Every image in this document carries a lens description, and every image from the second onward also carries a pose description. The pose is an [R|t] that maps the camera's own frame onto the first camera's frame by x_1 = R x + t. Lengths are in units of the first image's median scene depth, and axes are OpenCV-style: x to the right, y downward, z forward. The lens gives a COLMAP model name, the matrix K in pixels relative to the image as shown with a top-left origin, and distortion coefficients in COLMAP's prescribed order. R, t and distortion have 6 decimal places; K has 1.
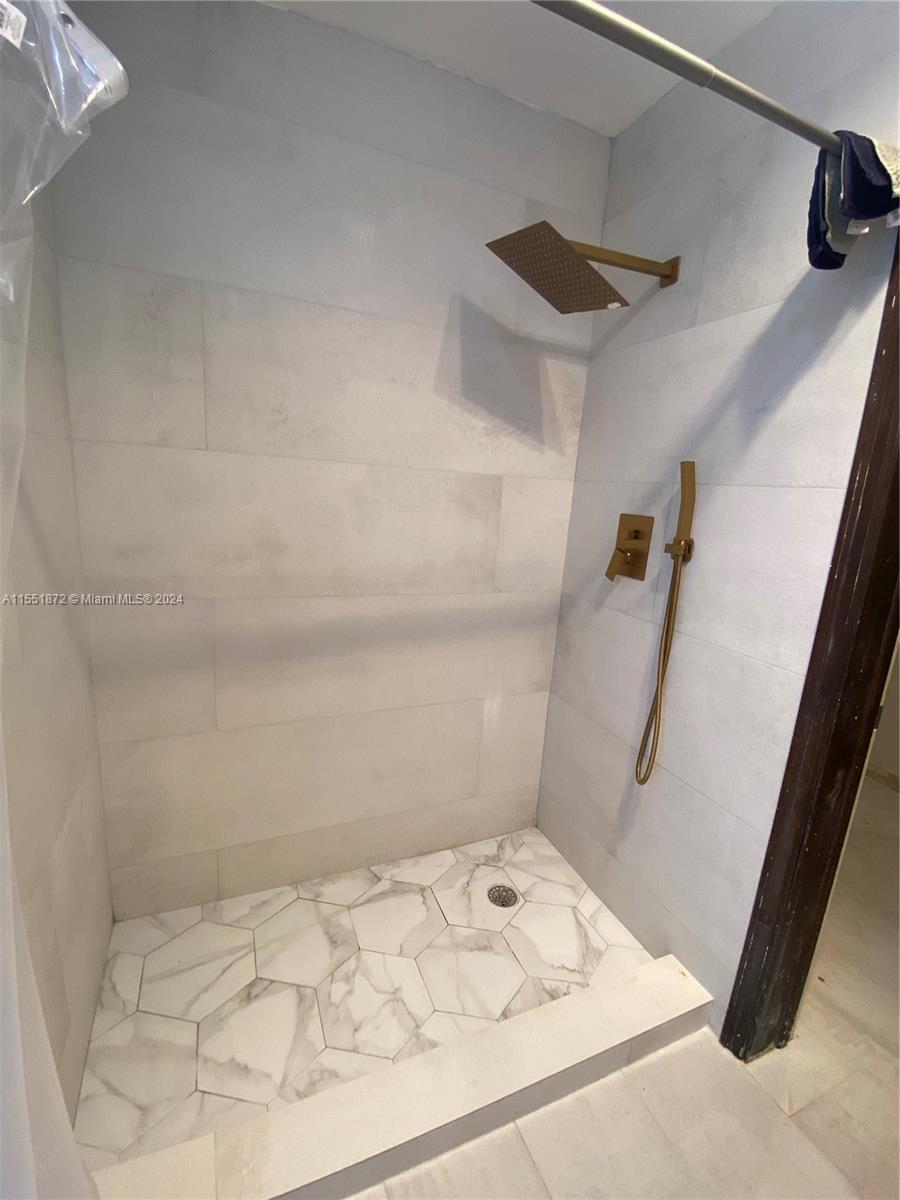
lens RADIAL K [[516.9, 0, 447.2], [0, 516.9, 593.4], [0, 0, 1]] dist [-0.019407, -0.007292]
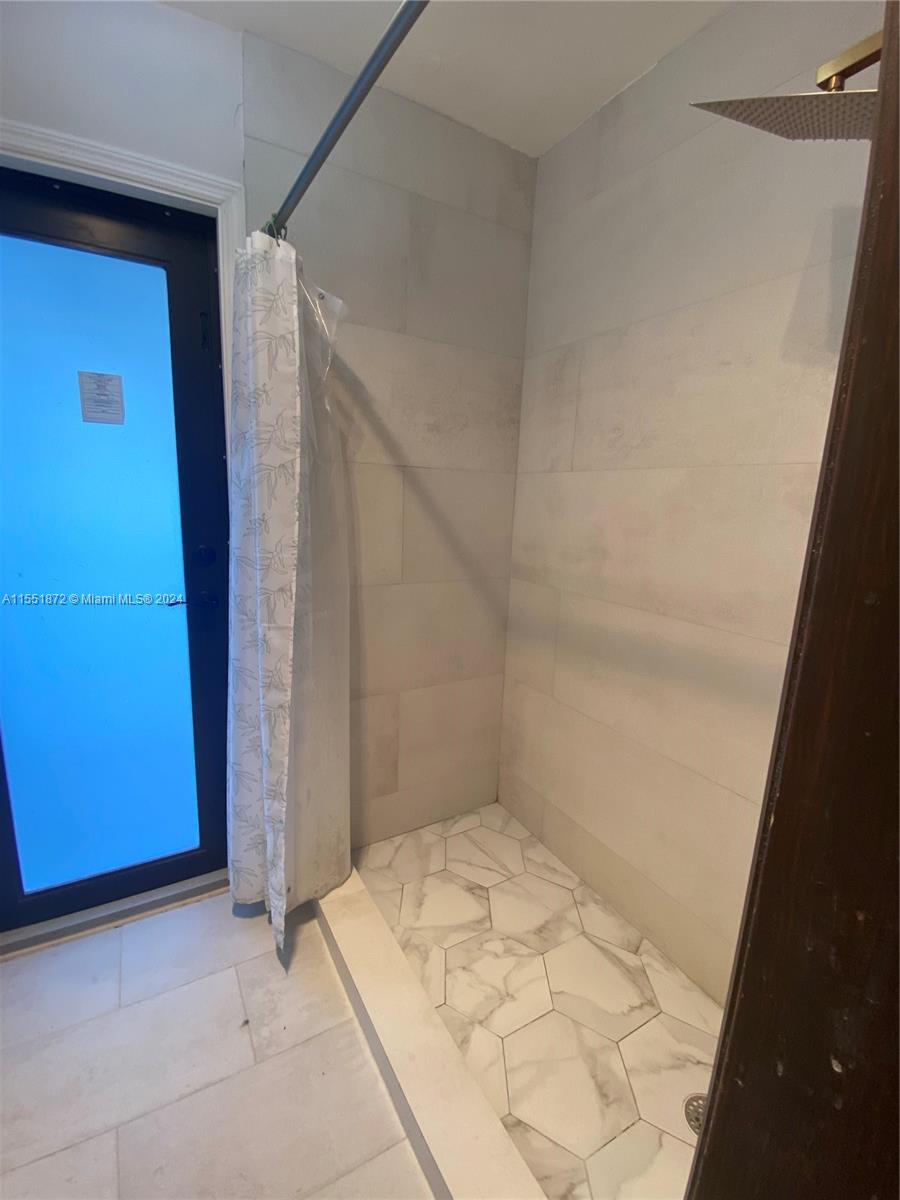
lens RADIAL K [[516.9, 0, 450.8], [0, 516.9, 595.1], [0, 0, 1]] dist [-0.019407, -0.007292]
pose [[0.108988, 0.124578, -0.986206, 0.740878], [-0.229717, 0.968417, 0.096944, -0.035634], [0.967136, 0.215982, 0.134164, 0.575349]]
